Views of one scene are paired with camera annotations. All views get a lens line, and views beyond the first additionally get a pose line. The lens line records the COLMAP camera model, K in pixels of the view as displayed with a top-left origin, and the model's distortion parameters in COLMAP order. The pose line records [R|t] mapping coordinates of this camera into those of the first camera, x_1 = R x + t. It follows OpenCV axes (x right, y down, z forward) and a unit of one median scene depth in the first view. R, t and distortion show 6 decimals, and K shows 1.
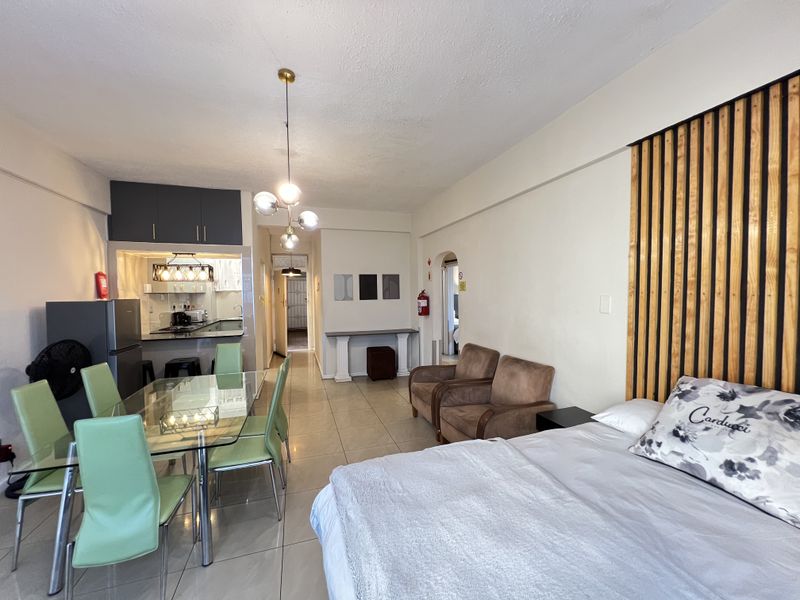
lens RADIAL K [[319.2, 0, 399.7], [0, 319.2, 301.6], [0, 0, 1]] dist [-0.000646, 0.000104]
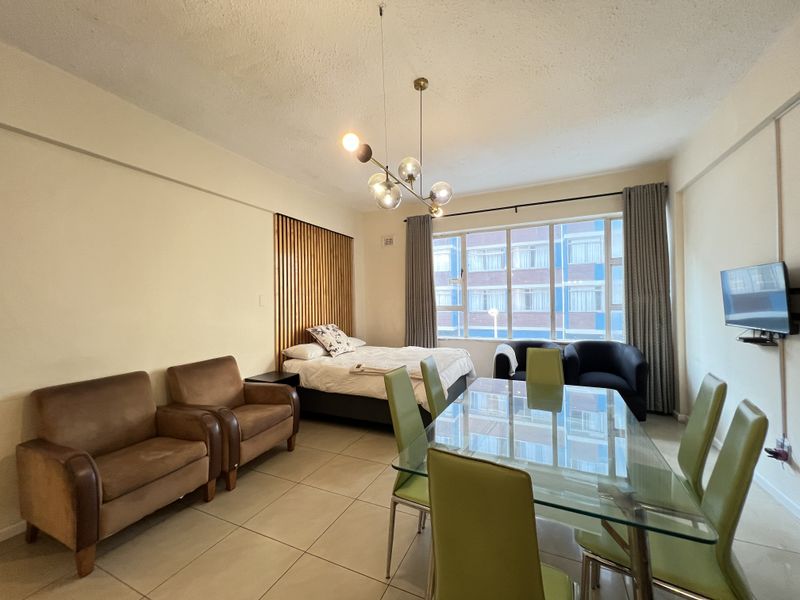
lens RADIAL K [[319.2, 0, 399.7], [0, 319.2, 301.6], [0, 0, 1]] dist [-0.000646, 0.000104]
pose [[-0.730874, 0.025531, 0.682035, -0.549930], [0.048141, 0.998740, 0.014203, 0.013994], [-0.680812, 0.043214, -0.731182, 1.002353]]
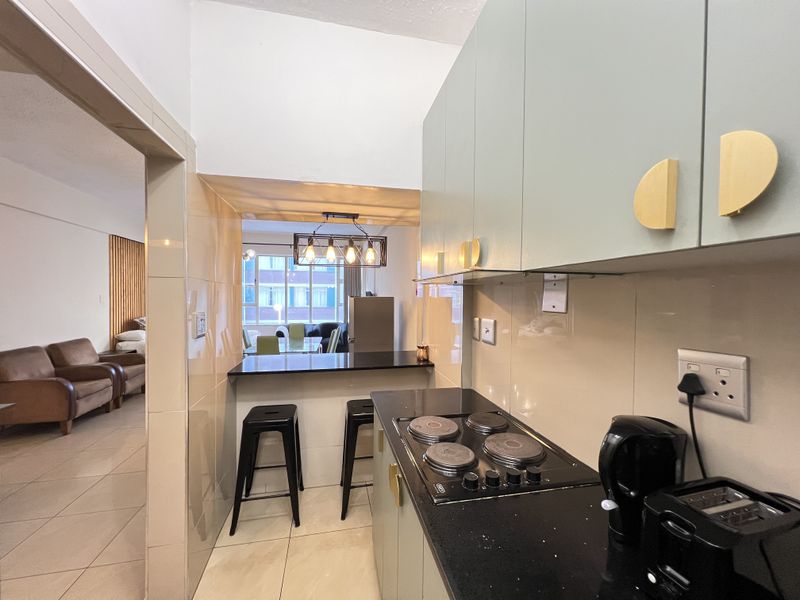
lens RADIAL K [[319.2, 0, 399.7], [0, 319.2, 301.6], [0, 0, 1]] dist [-0.000646, 0.000104]
pose [[-0.994378, 0.002317, 0.105862, -0.943809], [0.007477, 0.998802, 0.048368, -0.037353], [-0.105623, 0.048888, -0.993204, 1.738443]]
